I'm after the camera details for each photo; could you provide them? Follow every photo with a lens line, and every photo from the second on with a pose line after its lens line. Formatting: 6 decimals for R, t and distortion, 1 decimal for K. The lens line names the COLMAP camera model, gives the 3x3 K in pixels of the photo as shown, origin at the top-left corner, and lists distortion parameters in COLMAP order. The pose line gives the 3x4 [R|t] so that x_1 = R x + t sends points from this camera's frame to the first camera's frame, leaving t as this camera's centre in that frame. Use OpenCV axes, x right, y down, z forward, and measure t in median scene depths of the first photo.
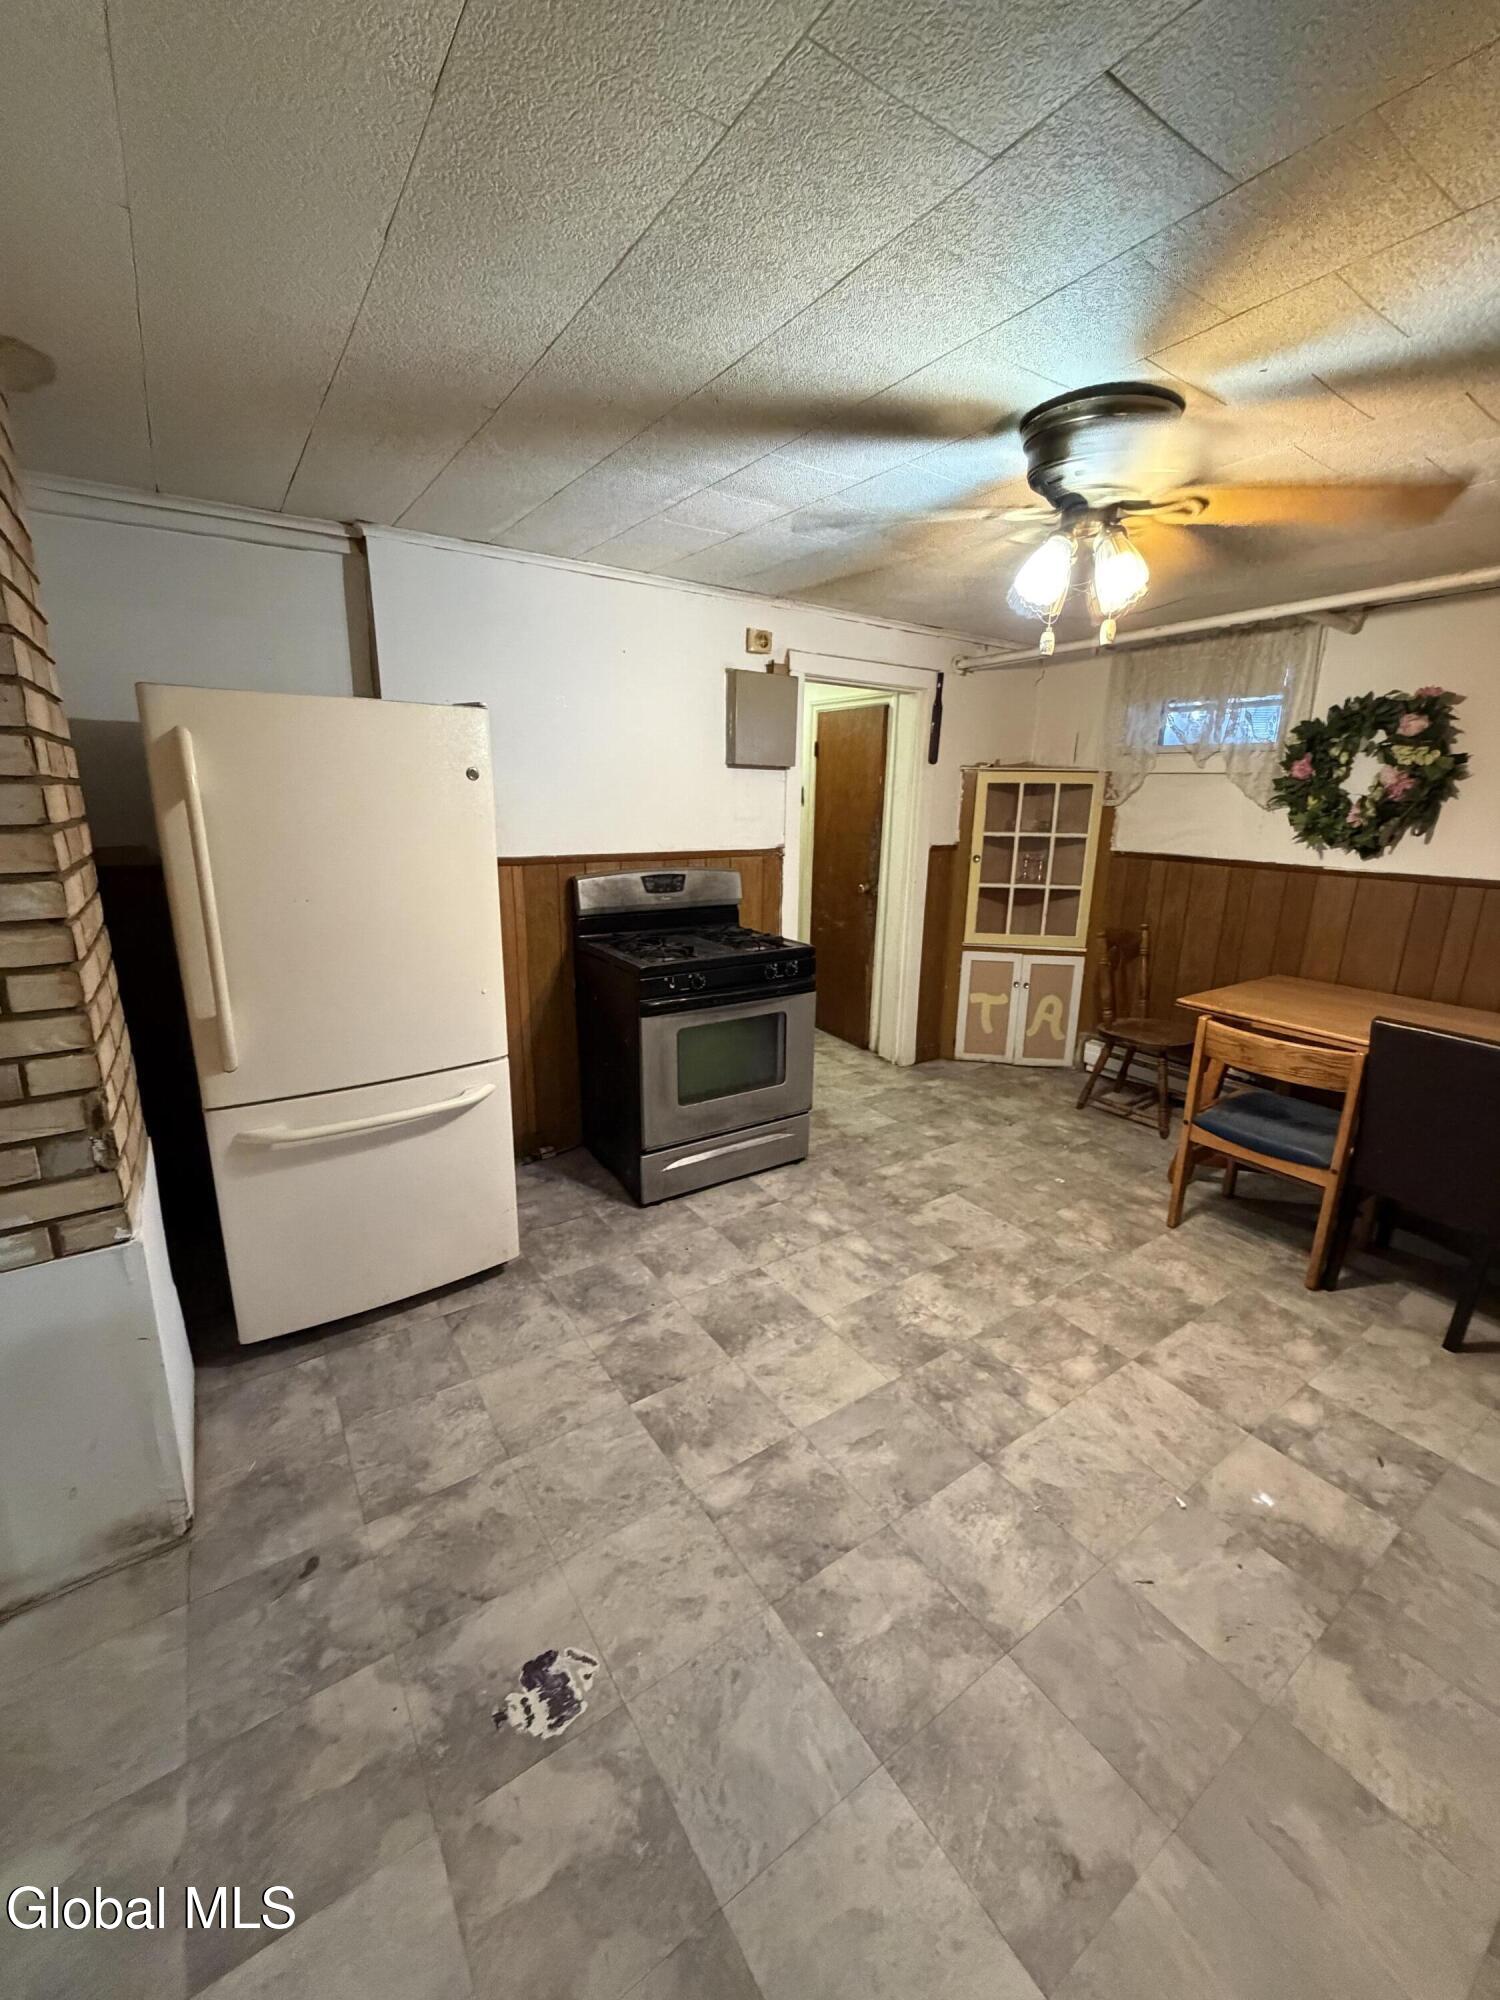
lens RADIAL K [[801.0, 0, 752.7], [0, 801.0, 995.5], [0, 0, 1]] dist [0.000579, 0.000081]
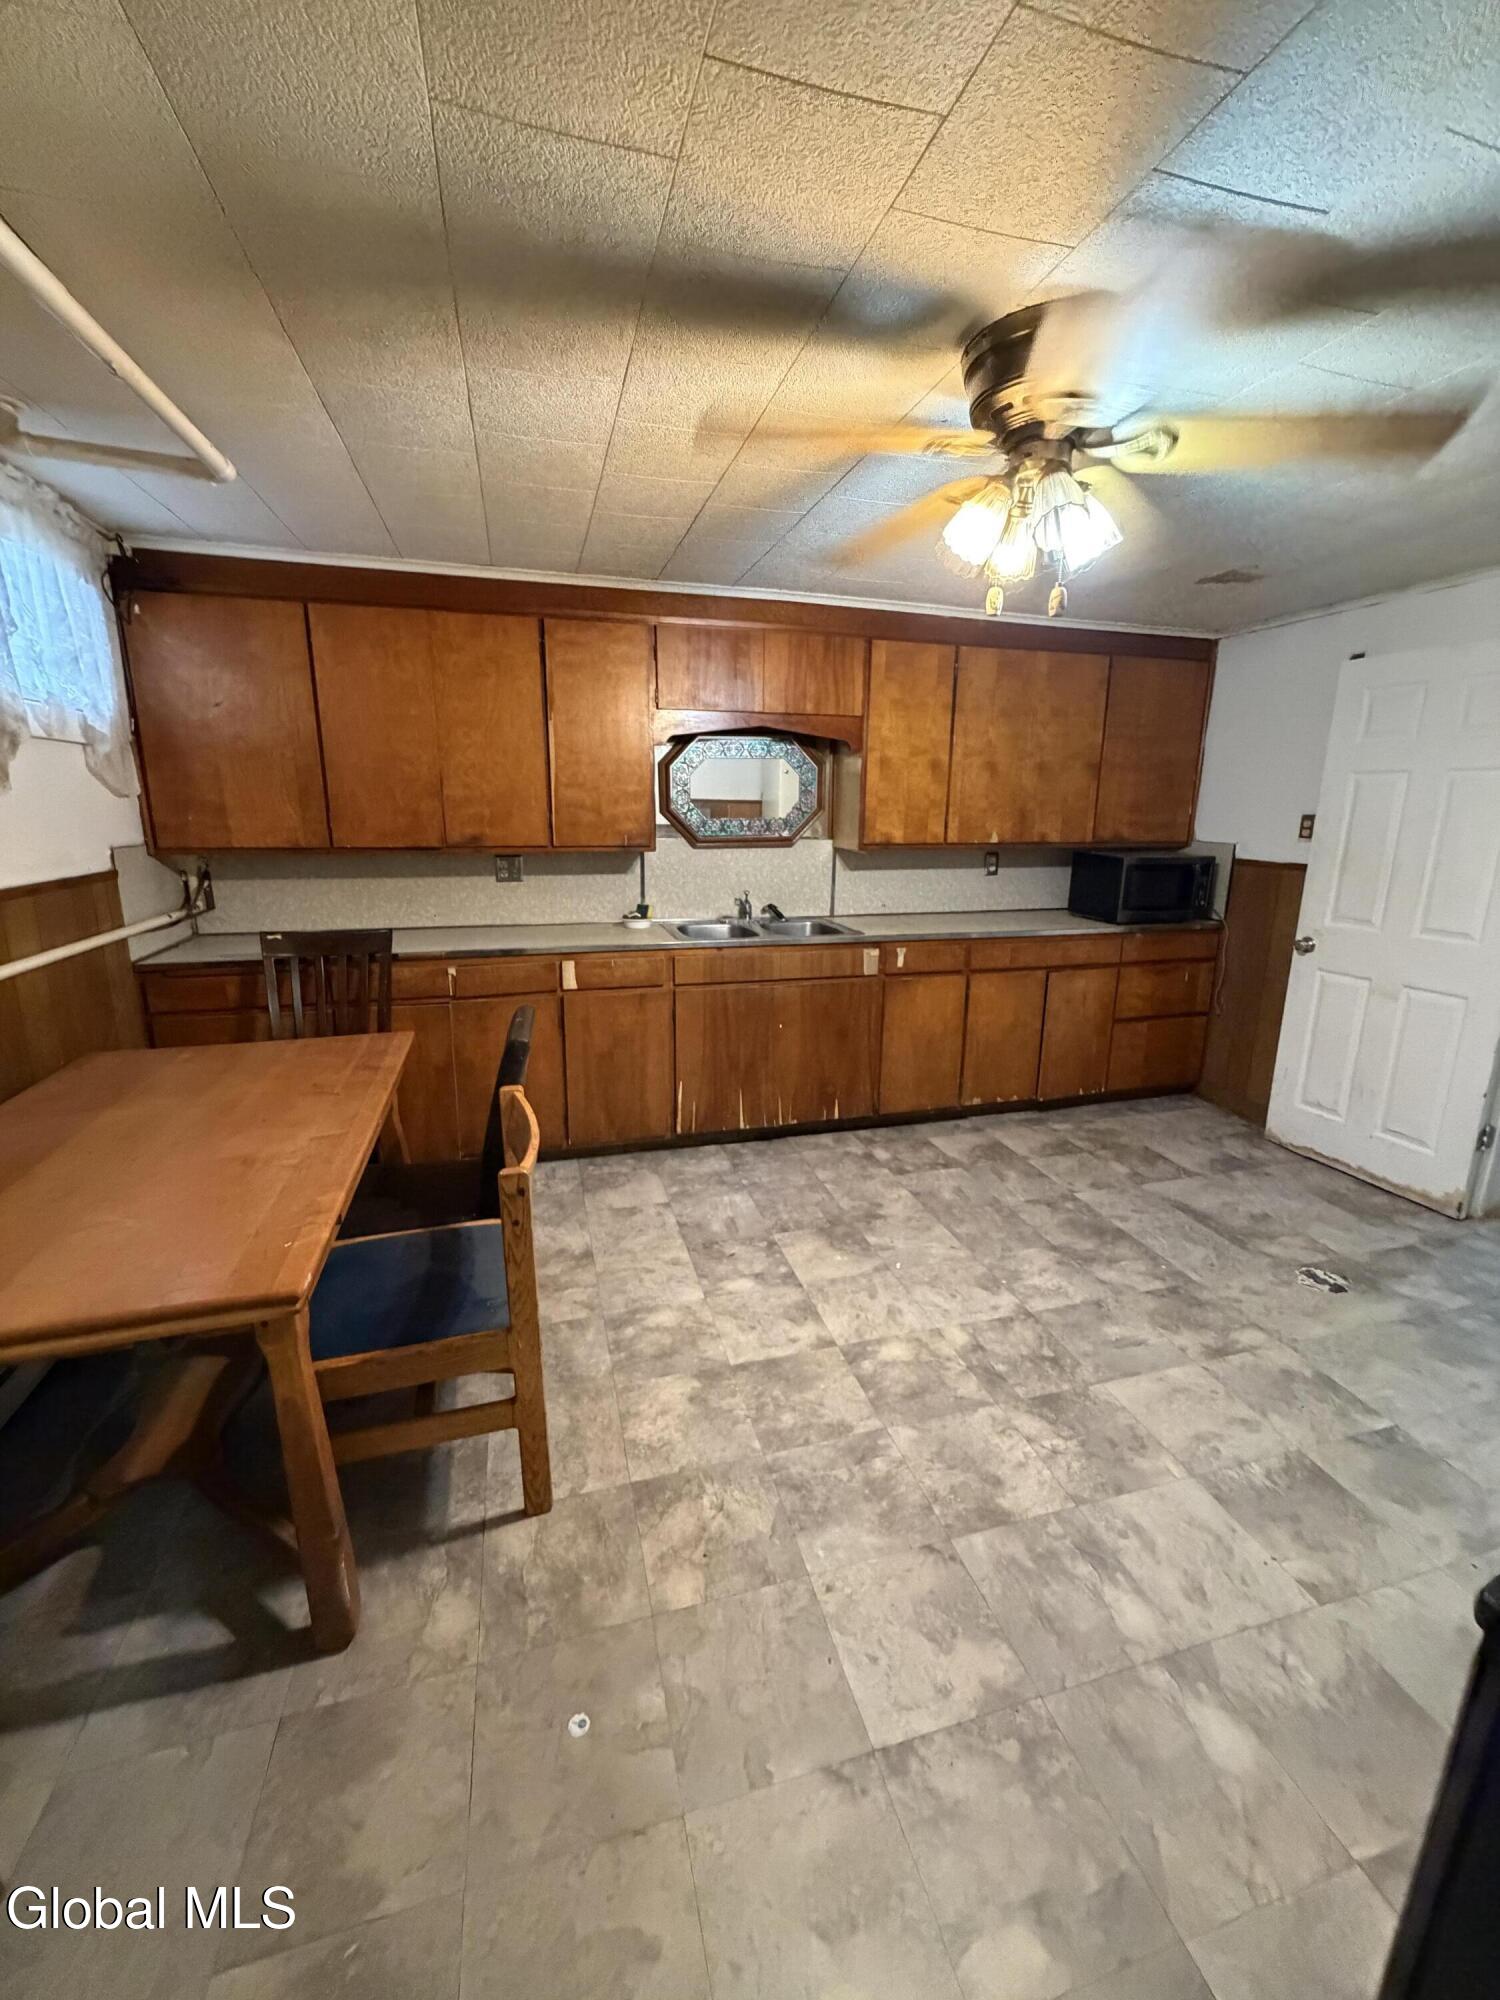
lens RADIAL K [[801.0, 0, 750.3], [0, 801.0, 994.9], [0, 0, 1]] dist [0.000579, 0.000081]
pose [[-0.947214, -0.102879, 0.303646, 0.312982], [0.052147, 0.885063, 0.462540, -0.397897], [-0.316332, 0.453959, -0.832980, 1.647361]]
